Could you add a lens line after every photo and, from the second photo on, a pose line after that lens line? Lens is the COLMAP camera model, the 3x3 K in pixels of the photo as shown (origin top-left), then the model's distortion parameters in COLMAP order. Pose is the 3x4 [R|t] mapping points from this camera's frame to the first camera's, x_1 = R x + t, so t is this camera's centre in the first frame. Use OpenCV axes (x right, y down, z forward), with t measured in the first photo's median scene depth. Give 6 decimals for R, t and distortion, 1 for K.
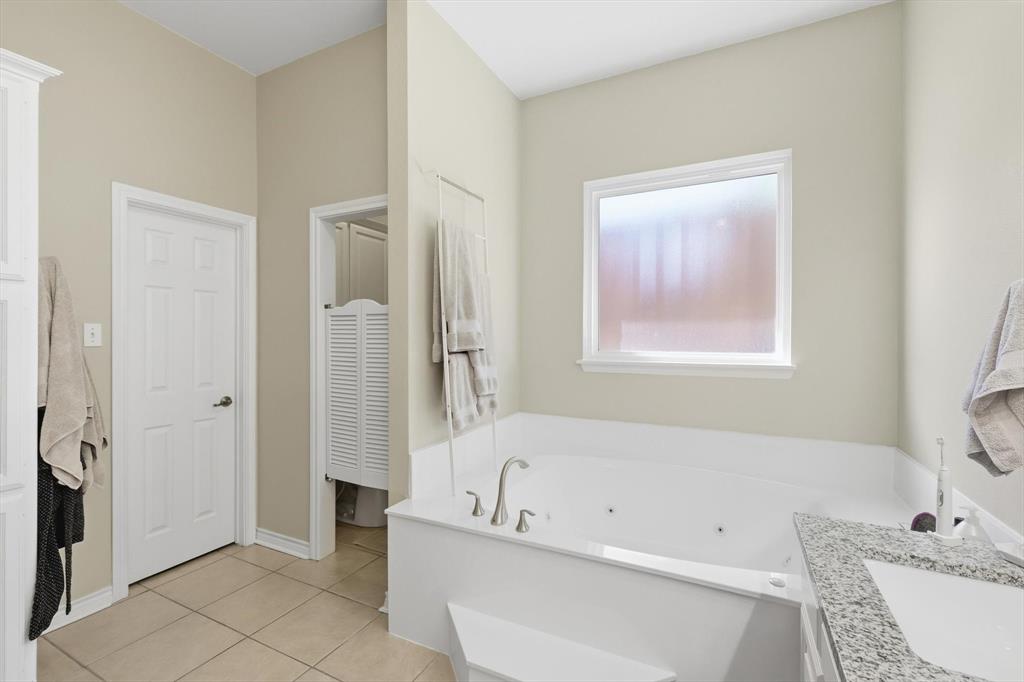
lens RADIAL K [[448.0, 0, 511.4], [0, 448.0, 339.2], [0, 0, 1]] dist [0.000620, 0.000052]
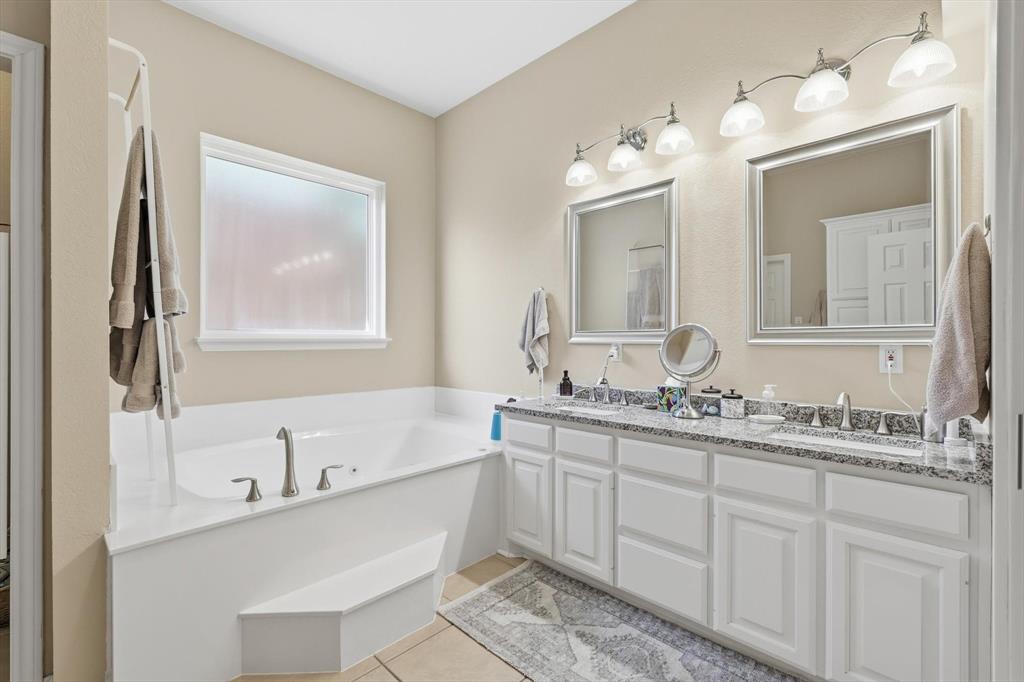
lens RADIAL K [[448.0, 0, 511.4], [0, 448.0, 339.2], [0, 0, 1]] dist [0.000620, 0.000052]
pose [[0.299634, 0.000307, 0.954054, -0.749957], [0.005025, 0.999986, -0.001899, 0.084186], [-0.954041, 0.005363, 0.299628, 0.261916]]
